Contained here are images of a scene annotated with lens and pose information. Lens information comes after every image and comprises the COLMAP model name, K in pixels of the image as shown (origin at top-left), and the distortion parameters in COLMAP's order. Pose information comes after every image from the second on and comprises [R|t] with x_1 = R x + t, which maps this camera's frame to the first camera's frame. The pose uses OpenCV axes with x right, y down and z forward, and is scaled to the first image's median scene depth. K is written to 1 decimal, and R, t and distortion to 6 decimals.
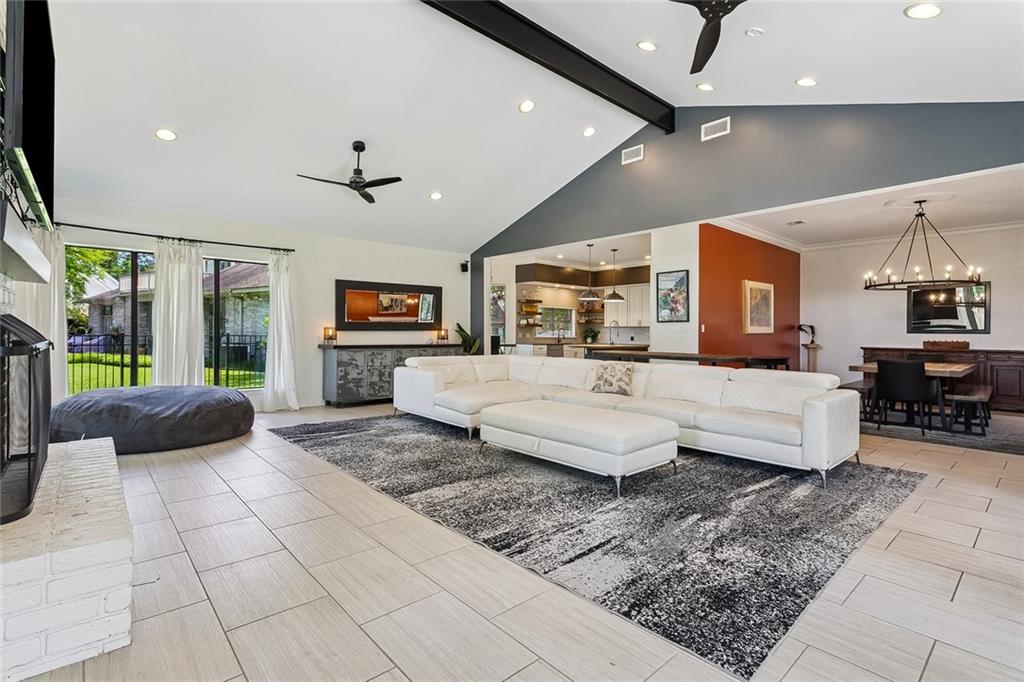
lens RADIAL K [[484.8, 0, 506.4], [0, 484.8, 330.9], [0, 0, 1]] dist [0.004342, 0.000515]
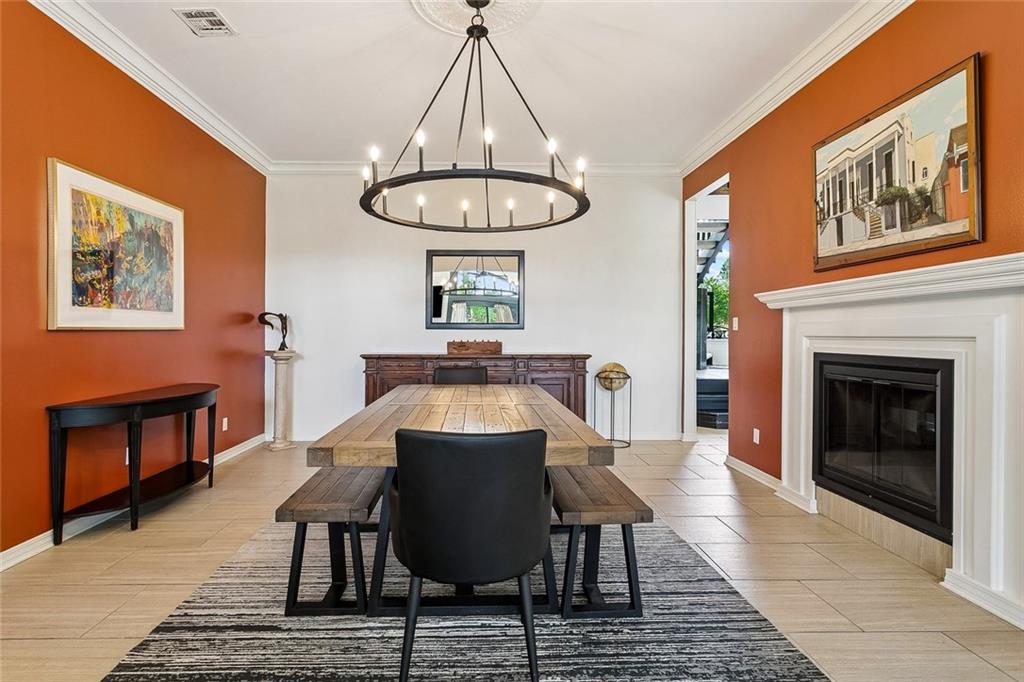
lens RADIAL K [[484.8, 0, 504.8], [0, 484.8, 334.1], [0, 0, 1]] dist [0.004342, 0.000515]
pose [[0.621289, -0.005748, 0.783560, 0.487998], [-0.000820, 0.999968, 0.007986, 0.007351], [-0.783581, -0.005604, 0.621264, 0.649903]]
